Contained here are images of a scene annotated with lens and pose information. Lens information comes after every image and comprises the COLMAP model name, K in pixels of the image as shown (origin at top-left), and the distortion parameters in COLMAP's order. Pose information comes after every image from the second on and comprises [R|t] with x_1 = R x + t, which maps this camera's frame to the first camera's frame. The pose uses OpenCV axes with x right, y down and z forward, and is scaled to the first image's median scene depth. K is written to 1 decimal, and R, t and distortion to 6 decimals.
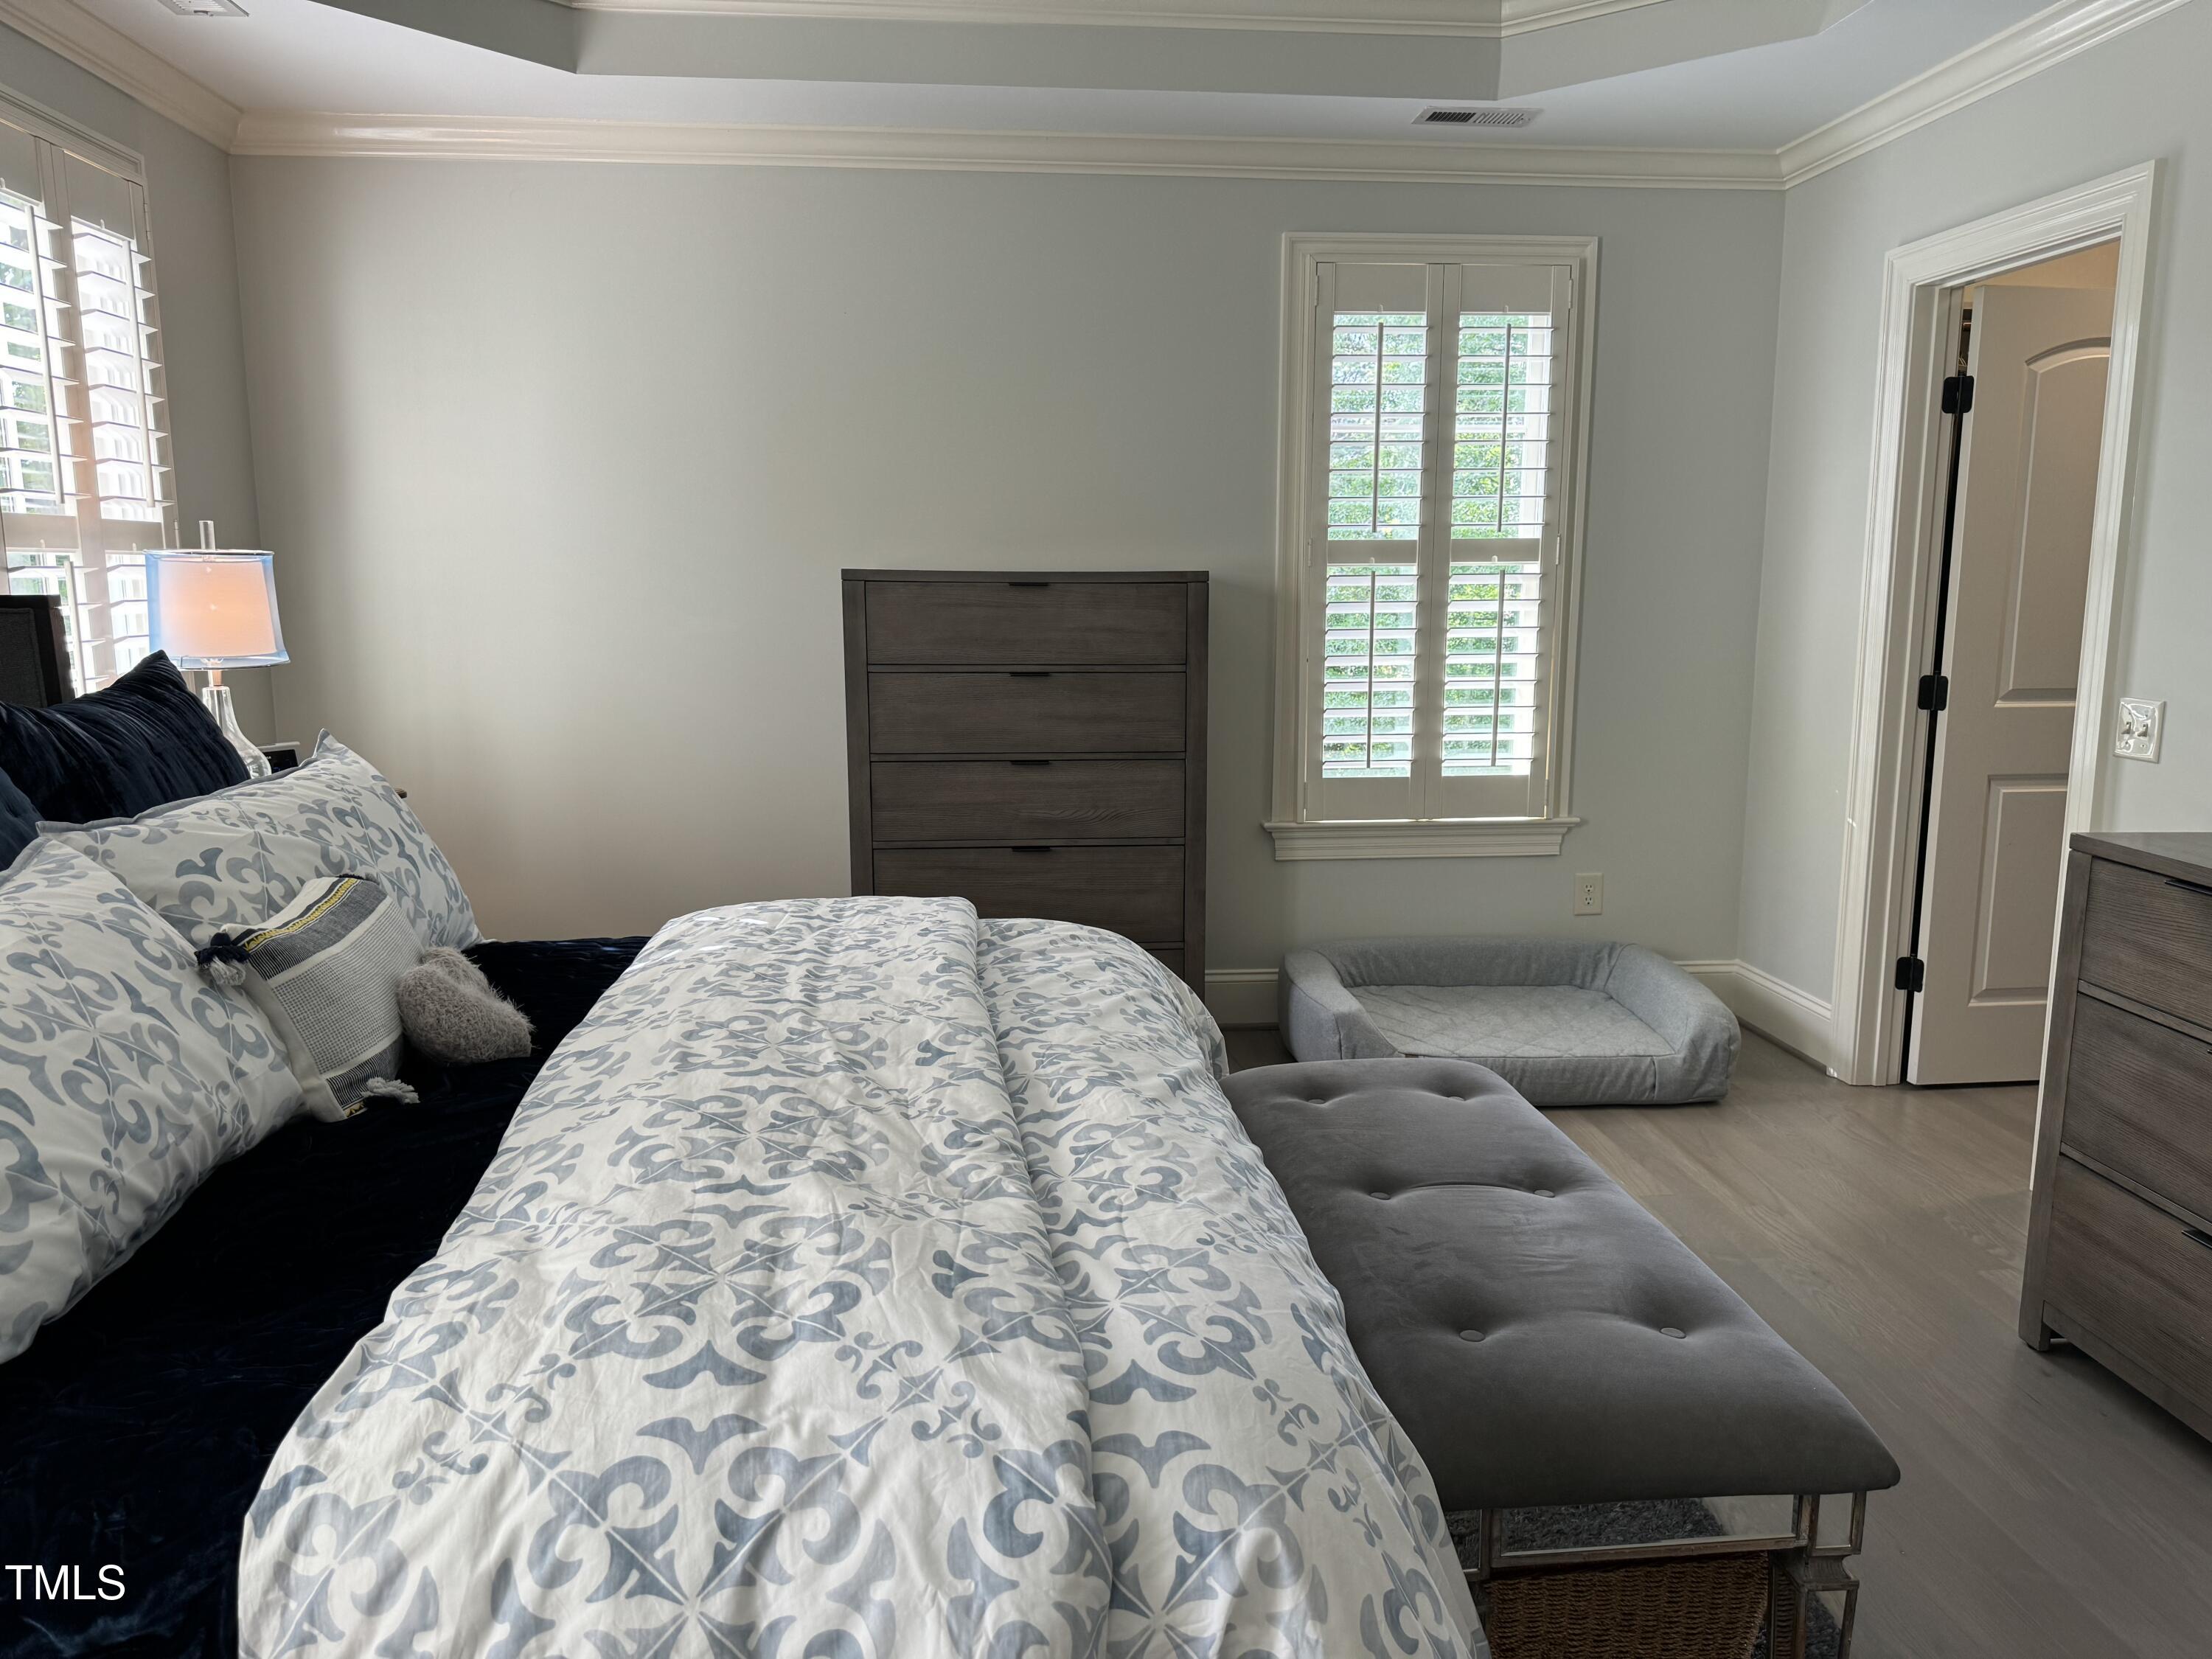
lens RADIAL K [[1534.1, 0, 1104.2], [0, 1534.1, 845.6], [0, 0, 1]] dist [0.108041, -0.118595]
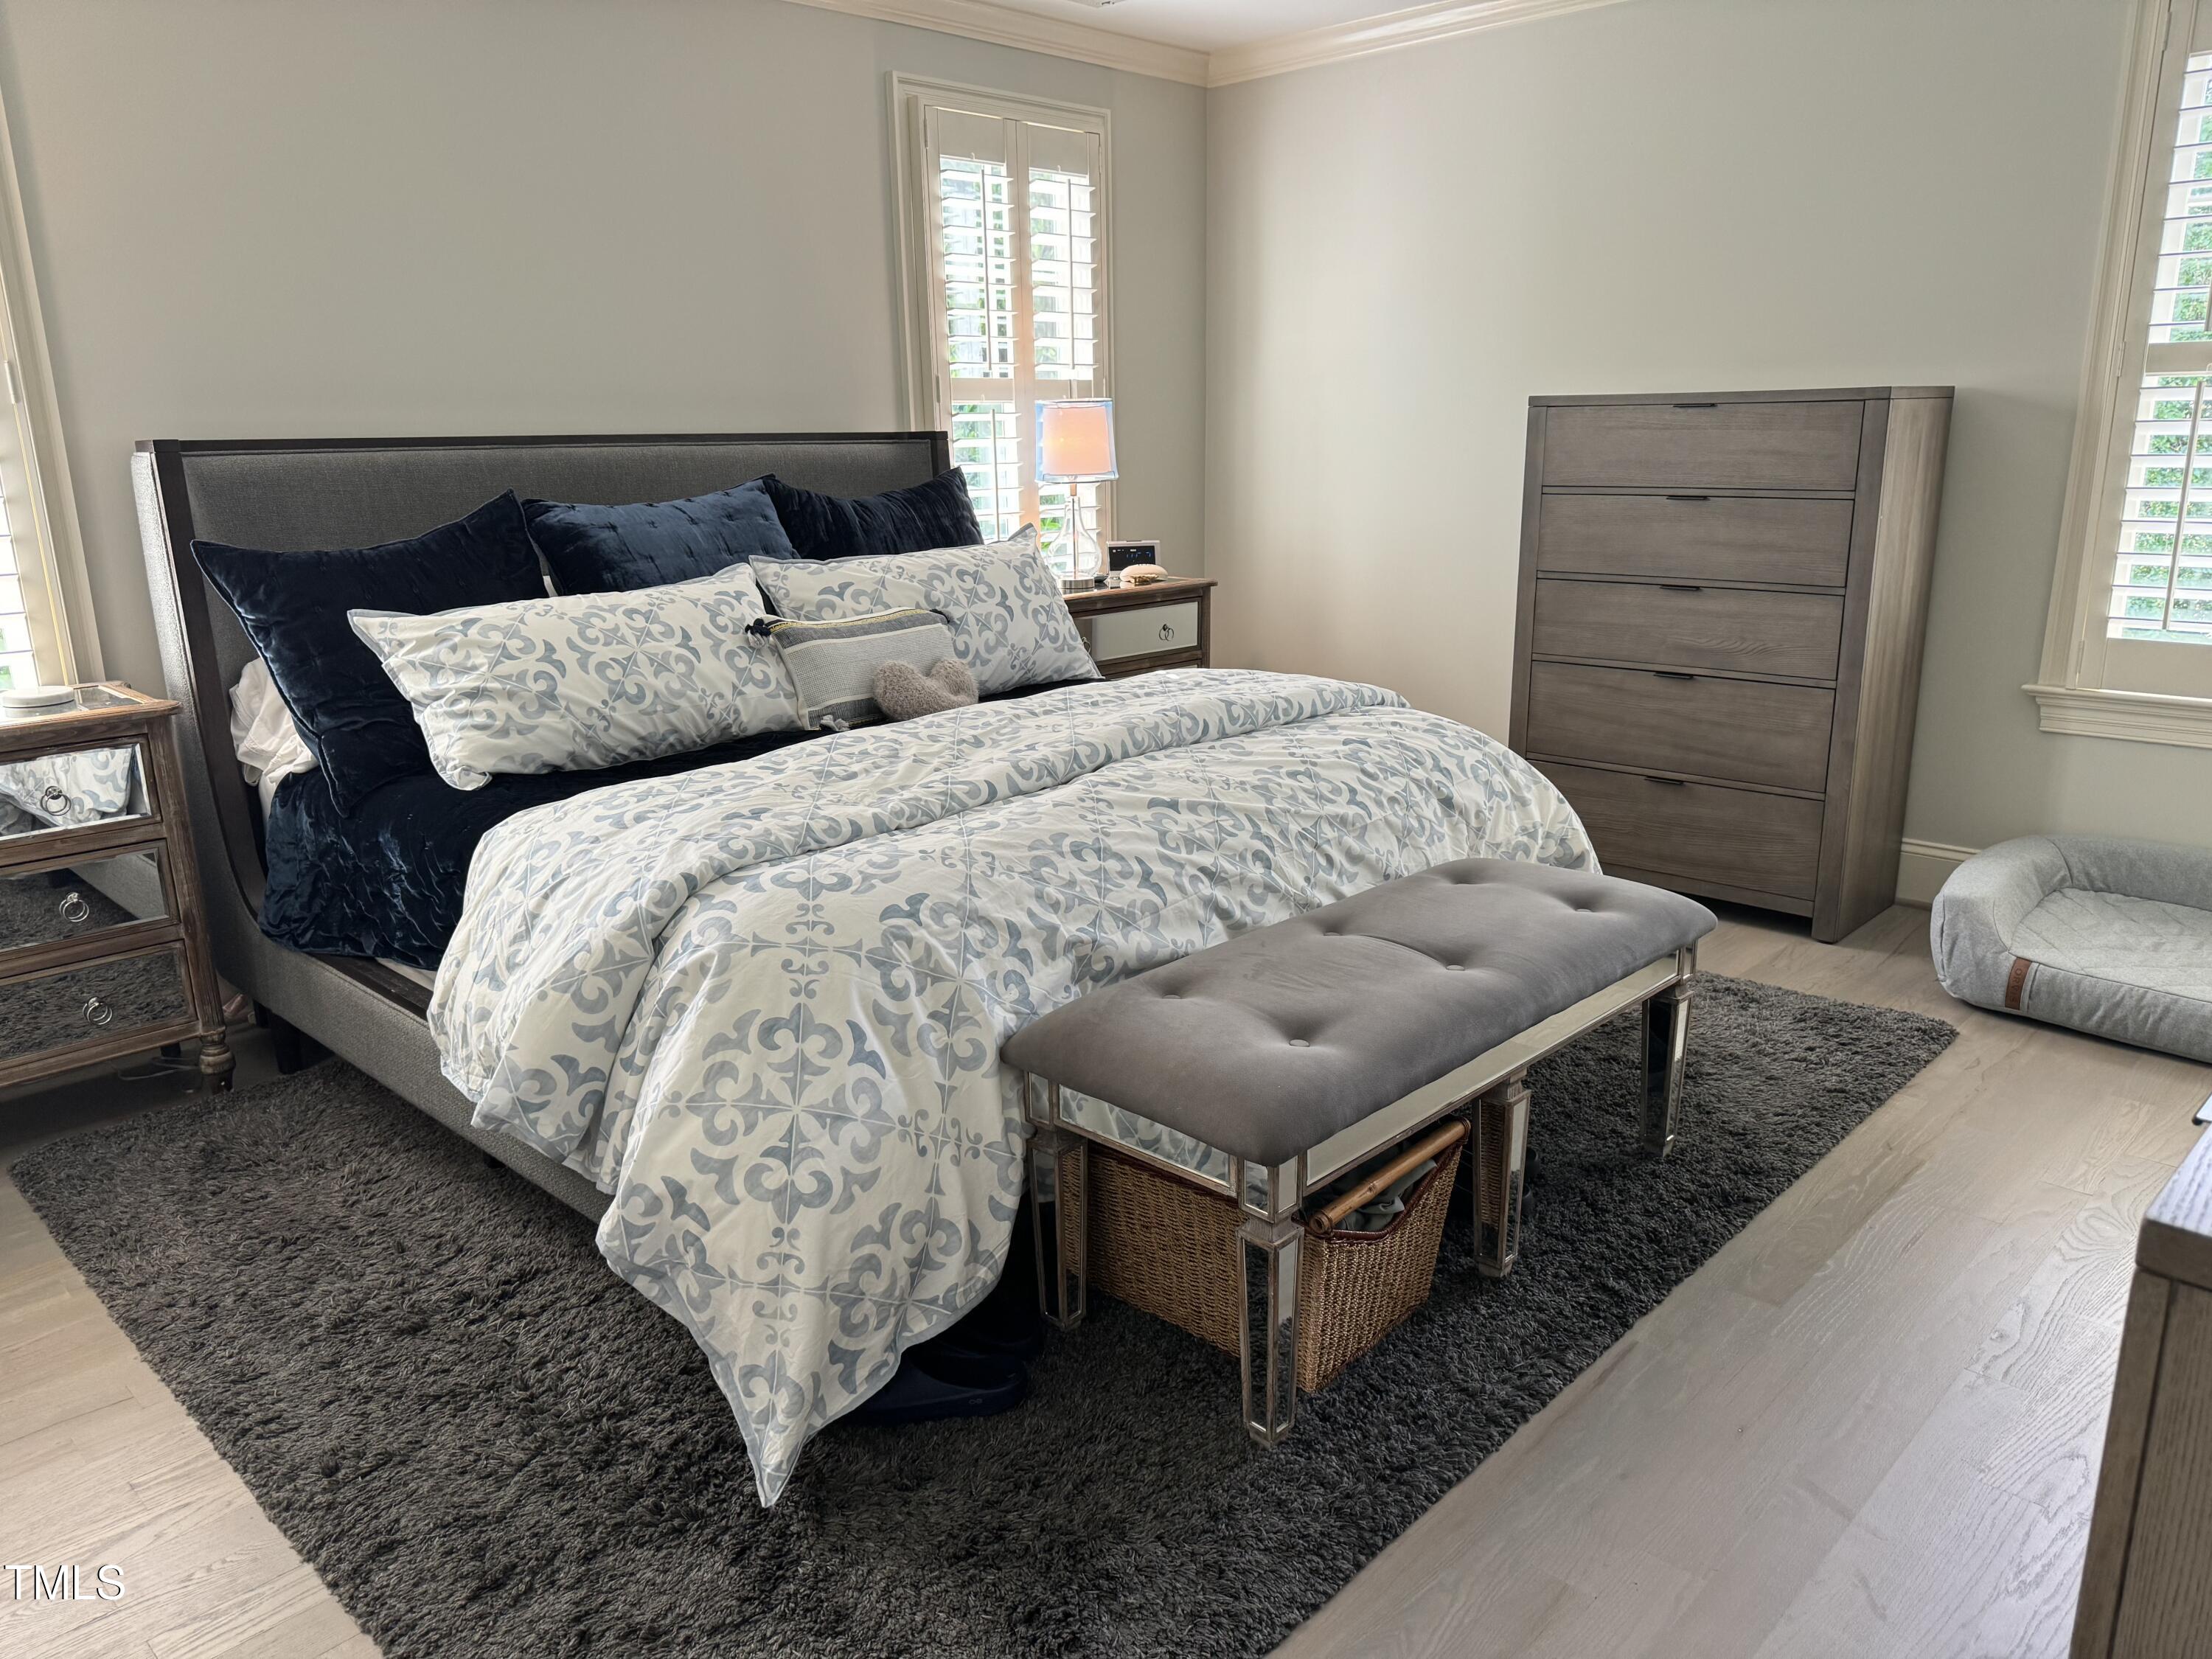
lens RADIAL K [[1554.8, 0, 1106.0], [0, 1554.8, 829.5], [0, 0, 1]] dist [0.112426, -0.180374]
pose [[0.662848, 0.178533, -0.727158, 0.481978], [-0.112334, 0.983877, 0.139164, -0.000341], [0.740280, -0.010560, 0.672216, 0.034657]]
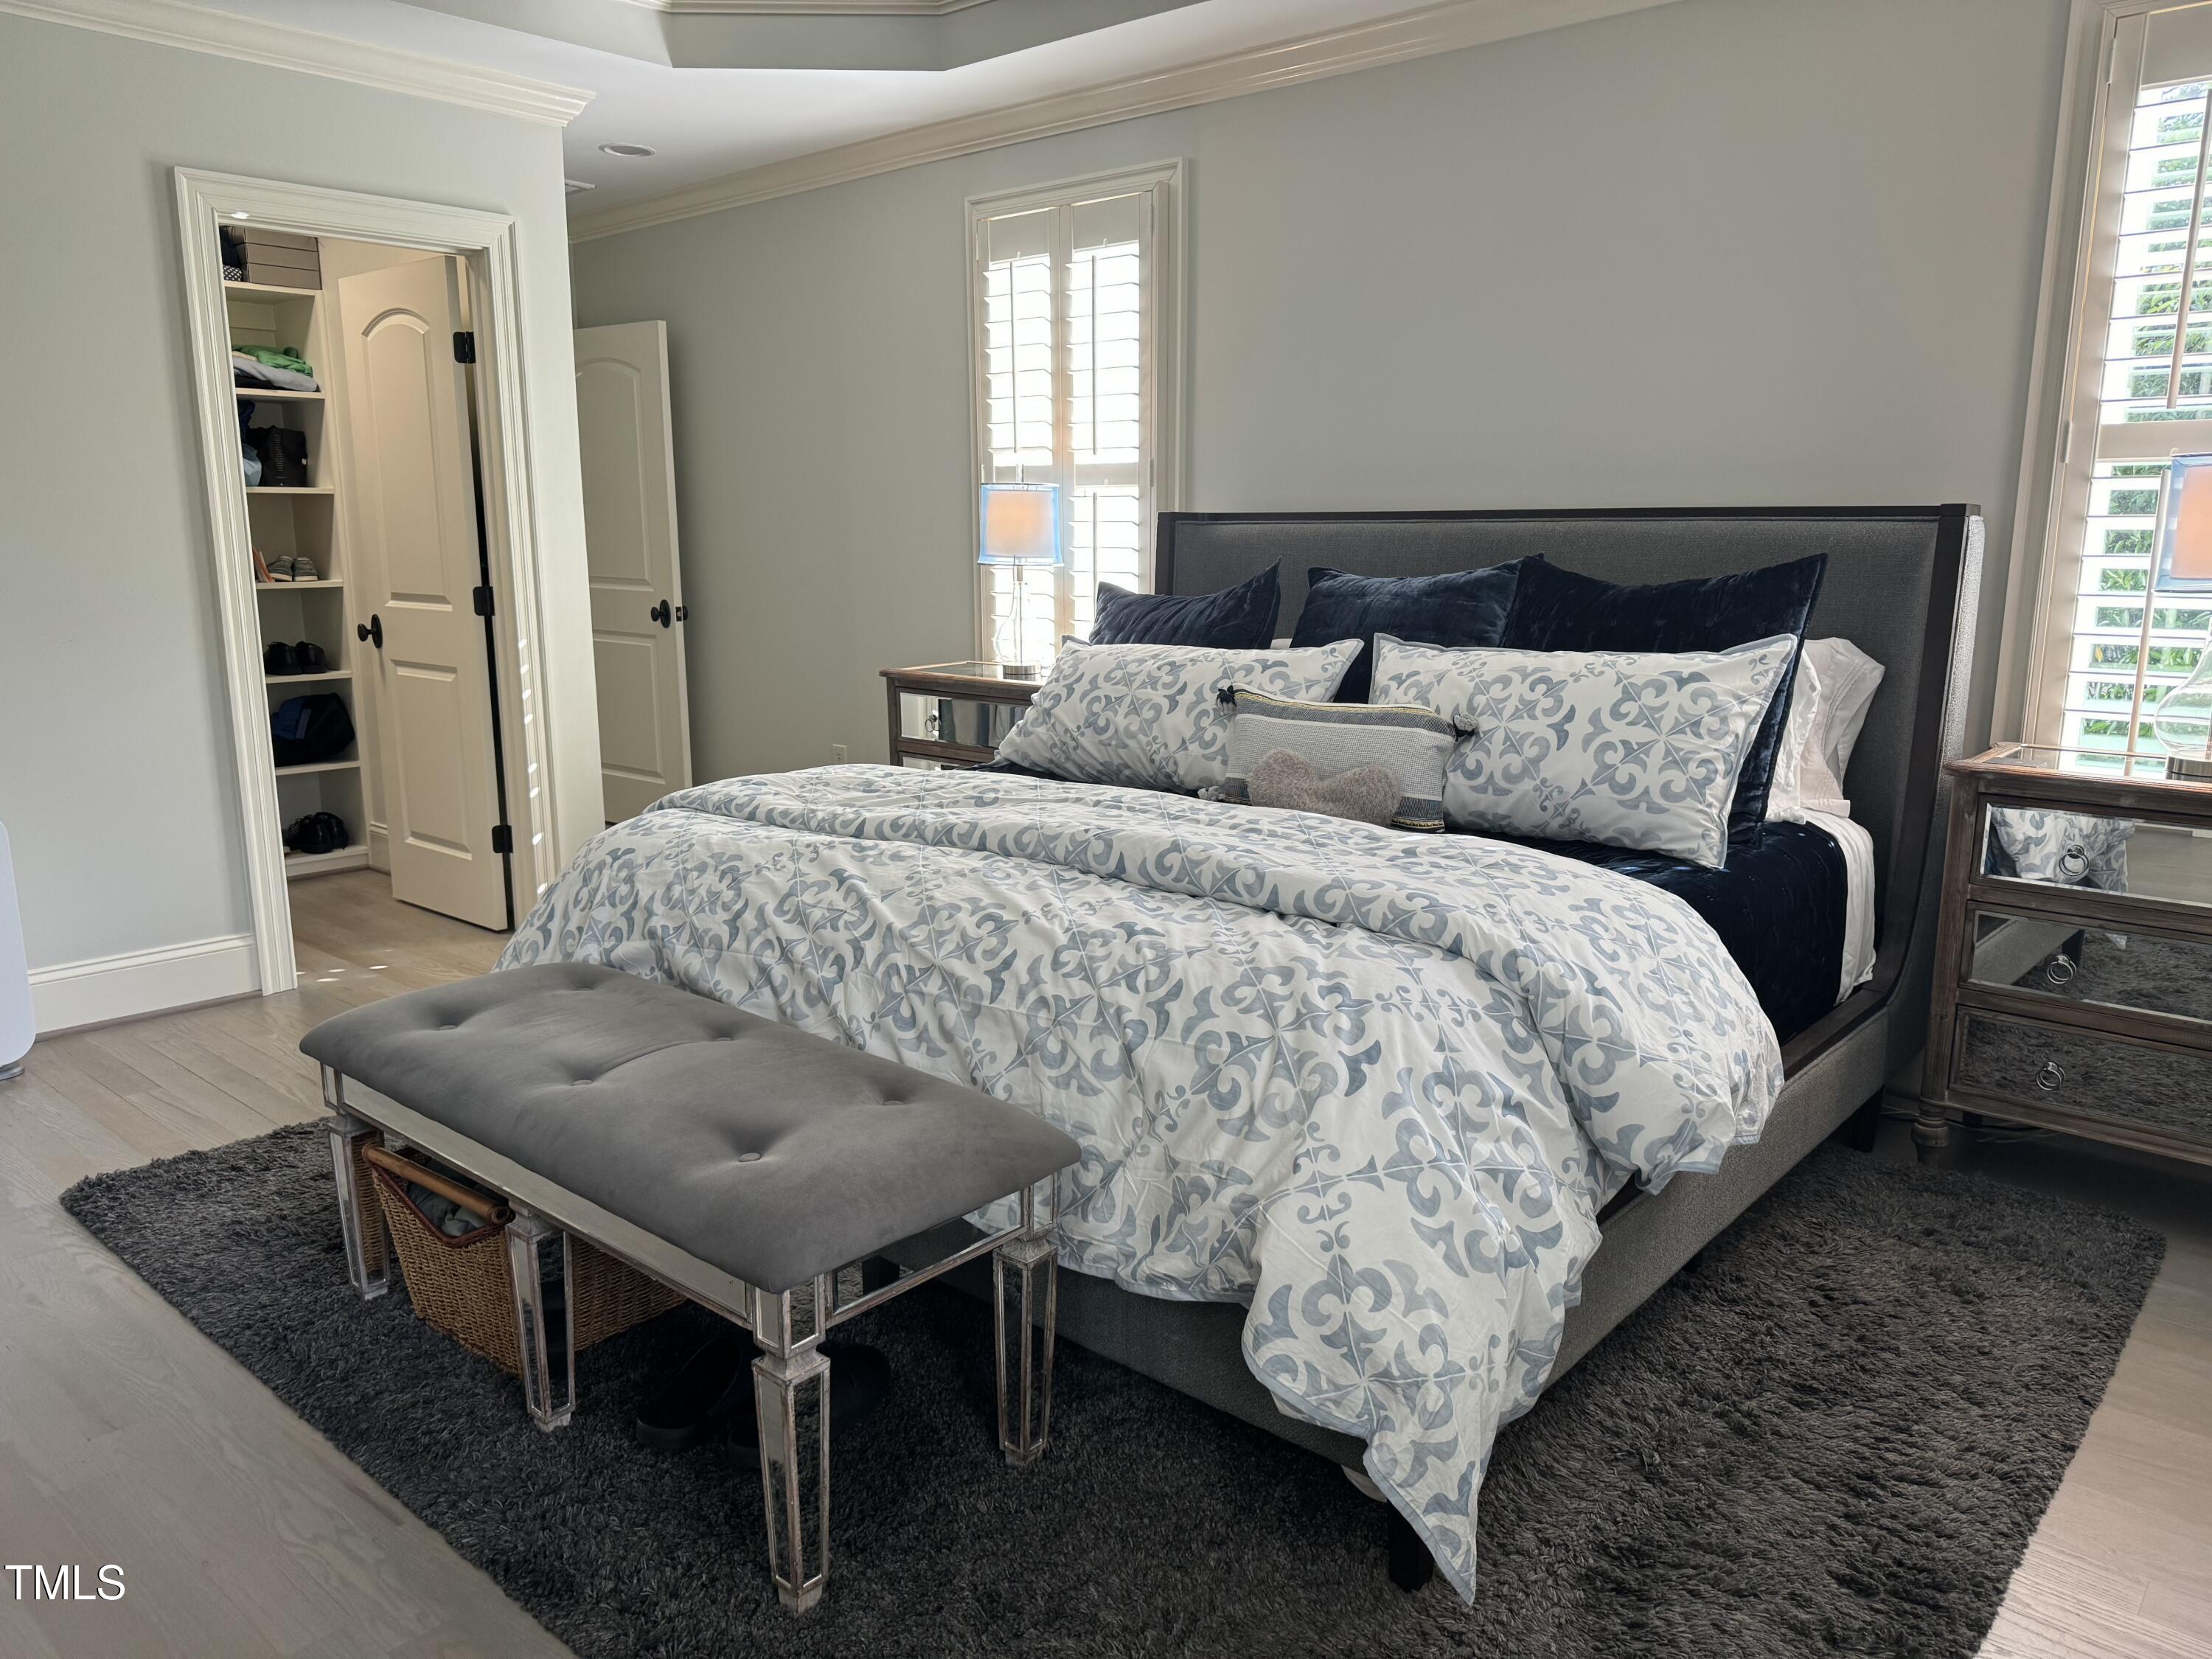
lens RADIAL K [[1554.8, 0, 1106.0], [0, 1554.8, 829.5], [0, 0, 1]] dist [0.112426, -0.180374]
pose [[-0.729435, 0.146534, -0.668171, 0.382223], [-0.102682, 0.942263, 0.318741, -0.167288], [0.676300, 0.301110, -0.672273, 1.008436]]
